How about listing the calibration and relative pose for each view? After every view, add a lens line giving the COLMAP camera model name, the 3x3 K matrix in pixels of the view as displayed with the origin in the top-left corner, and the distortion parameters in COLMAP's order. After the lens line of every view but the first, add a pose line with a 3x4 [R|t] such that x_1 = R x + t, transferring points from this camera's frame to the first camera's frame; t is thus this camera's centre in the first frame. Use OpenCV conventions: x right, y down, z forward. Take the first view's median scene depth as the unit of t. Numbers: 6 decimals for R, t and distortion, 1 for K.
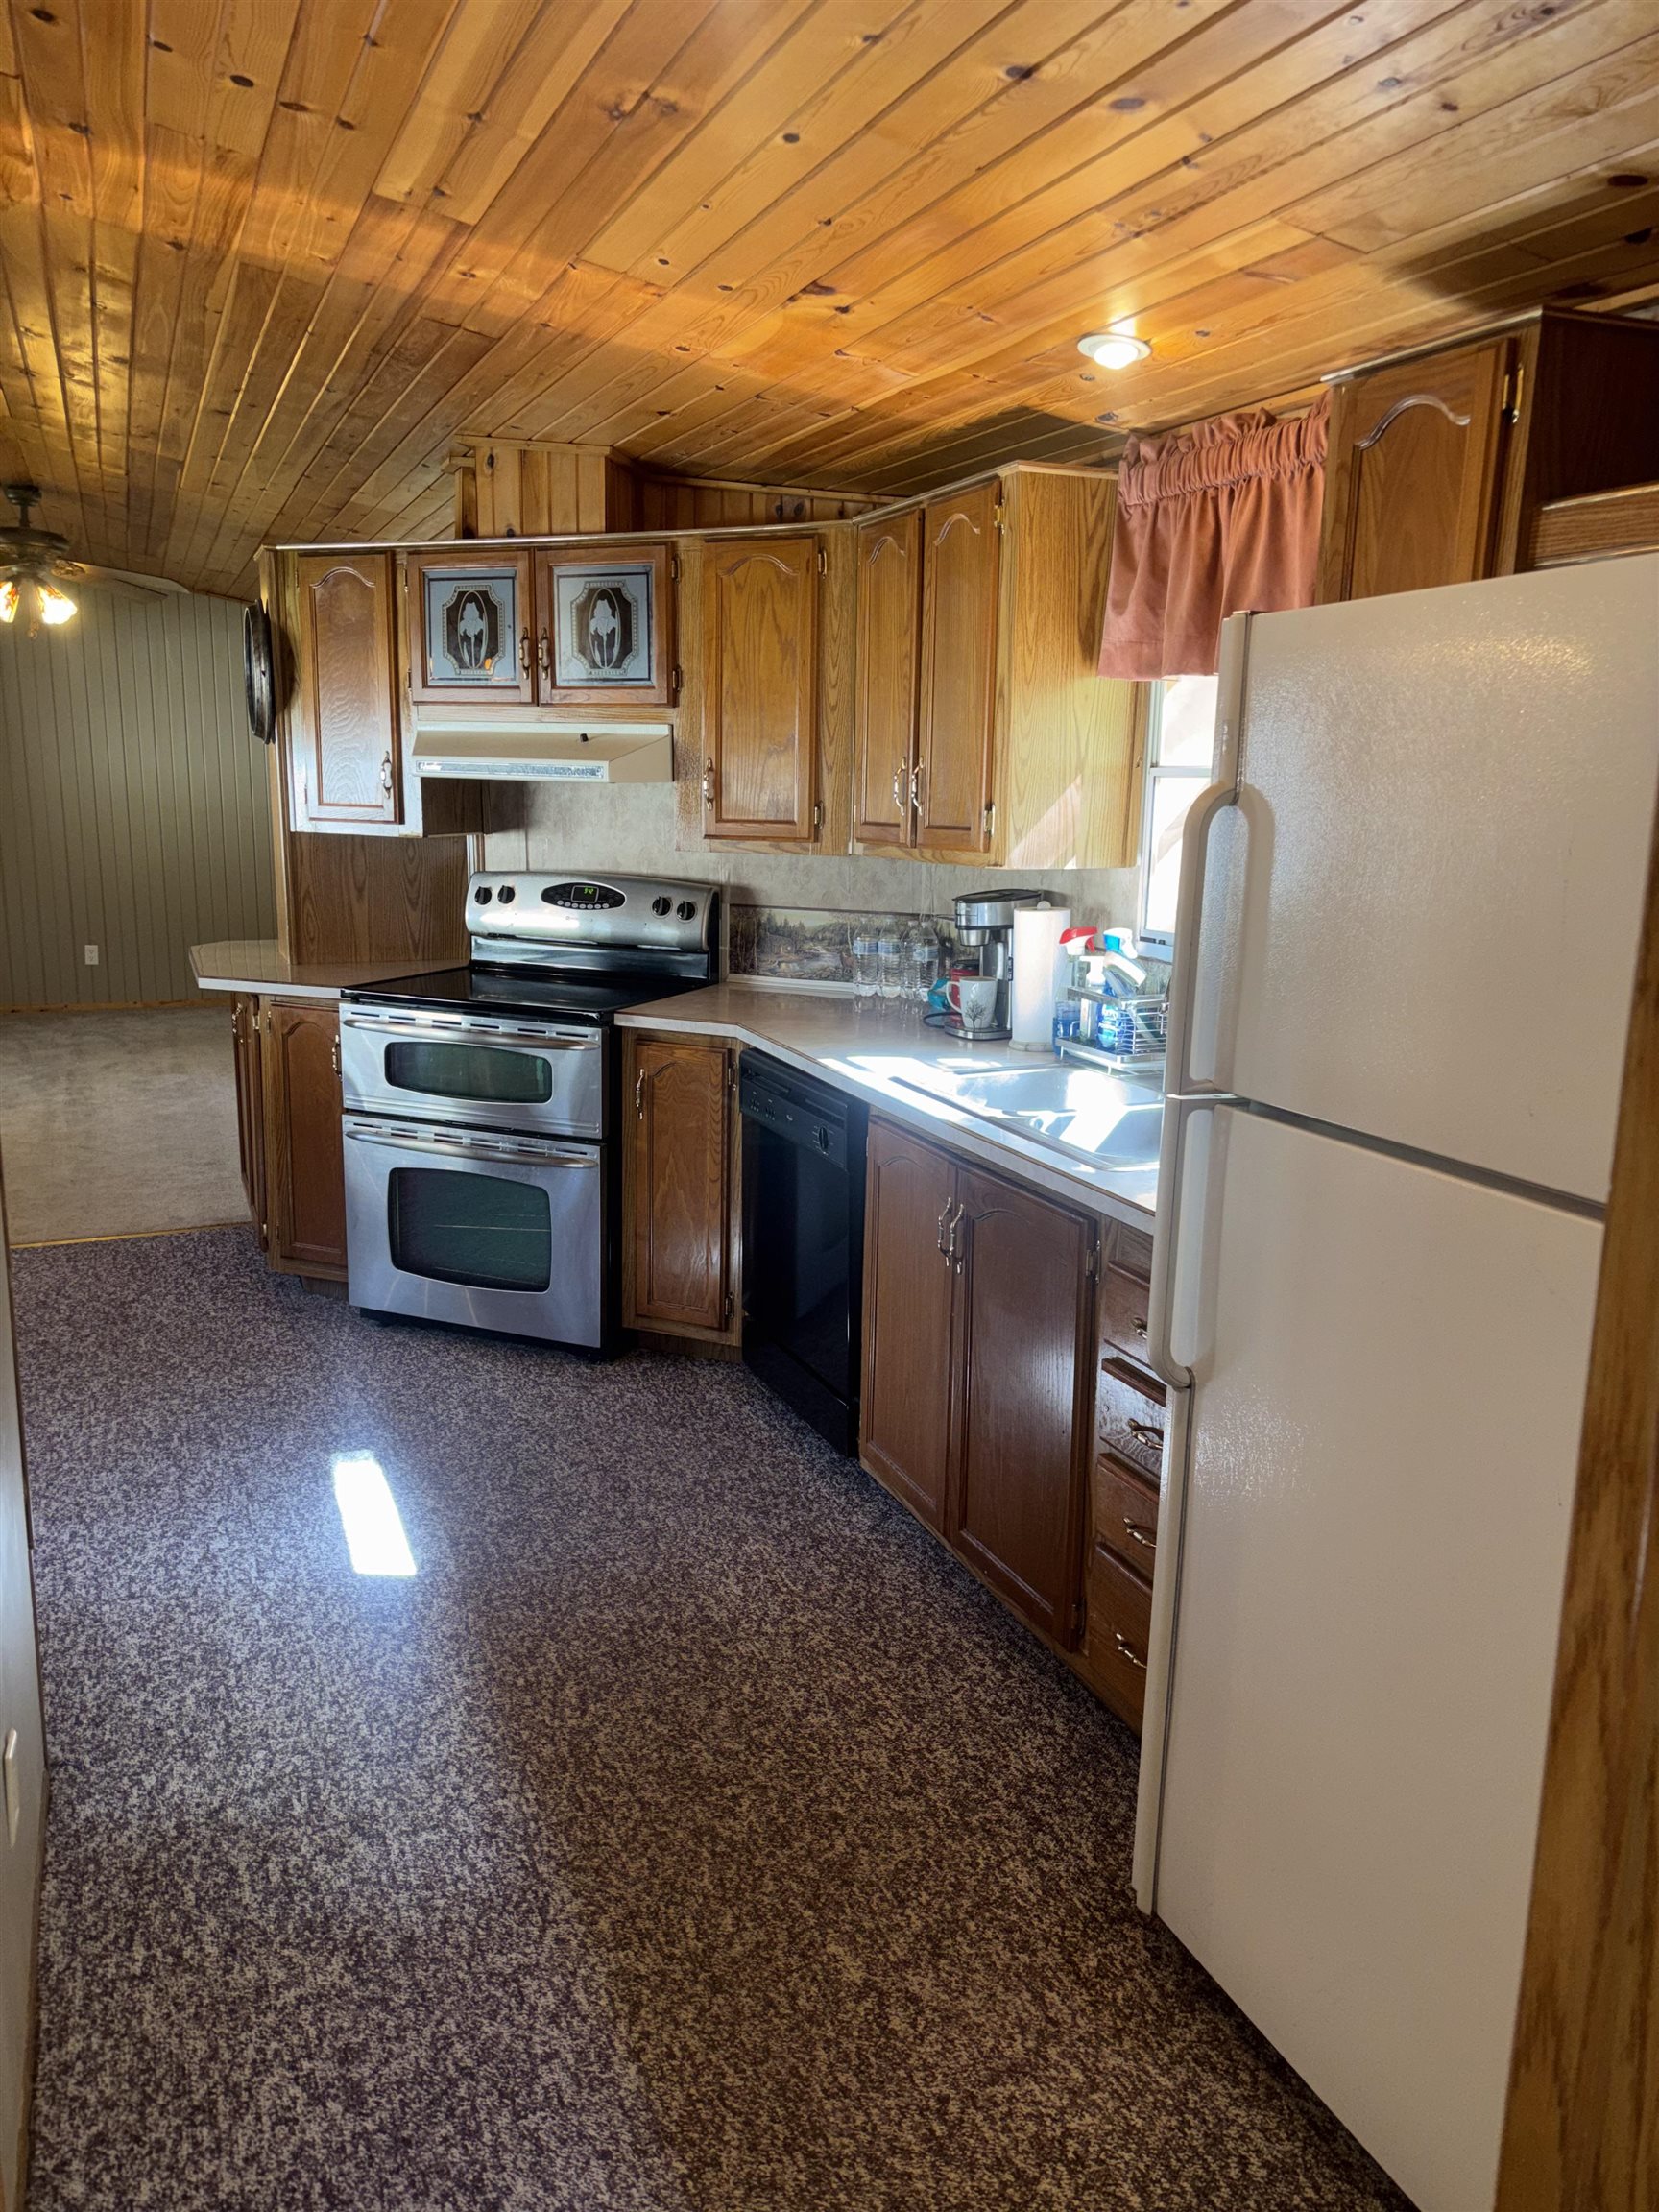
lens RADIAL K [[1665.1, 0, 829.5], [0, 1665.1, 1106.0], [0, 0, 1]] dist [0.062990, -0.064802]
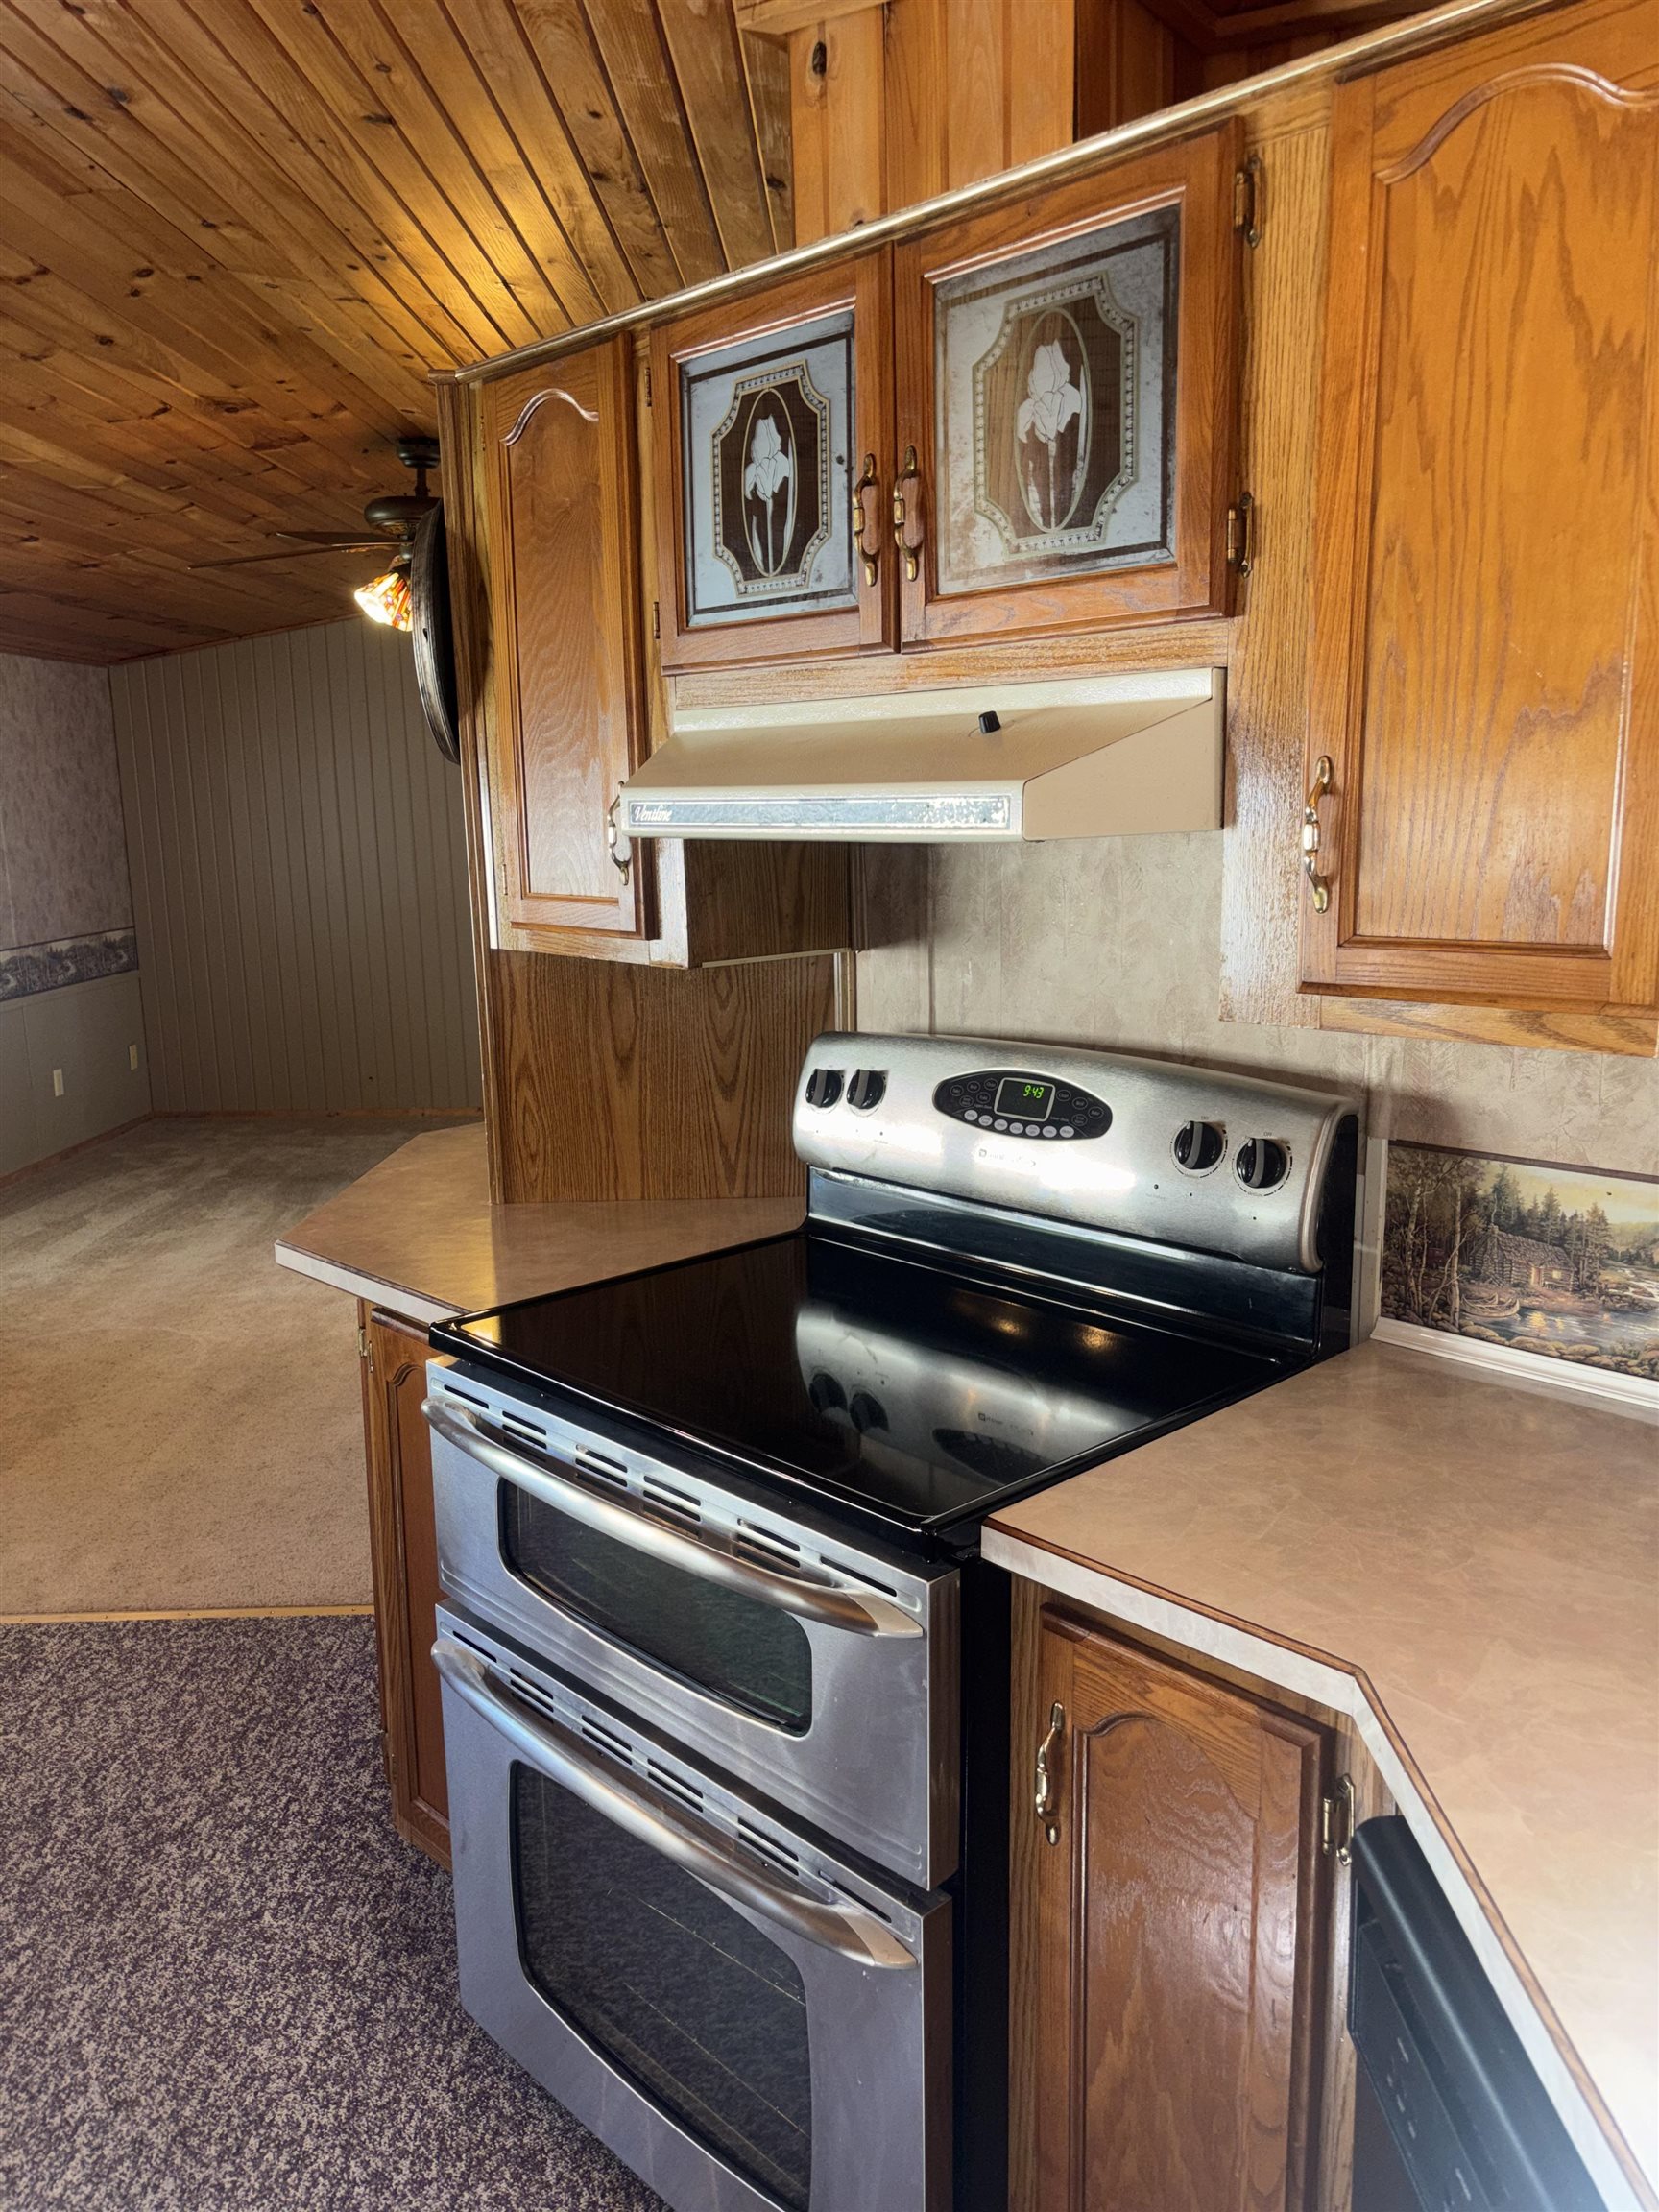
lens RADIAL K [[1767.1, 0, 767.4], [0, 1767.1, 1146.0], [0, 0, 1]] dist [0.079456, -0.099555]
pose [[0.908862, 0.043528, -0.414820, -0.020814], [-0.046655, 0.998908, 0.002597, -0.119688], [0.414480, 0.016993, 0.909900, 0.597684]]
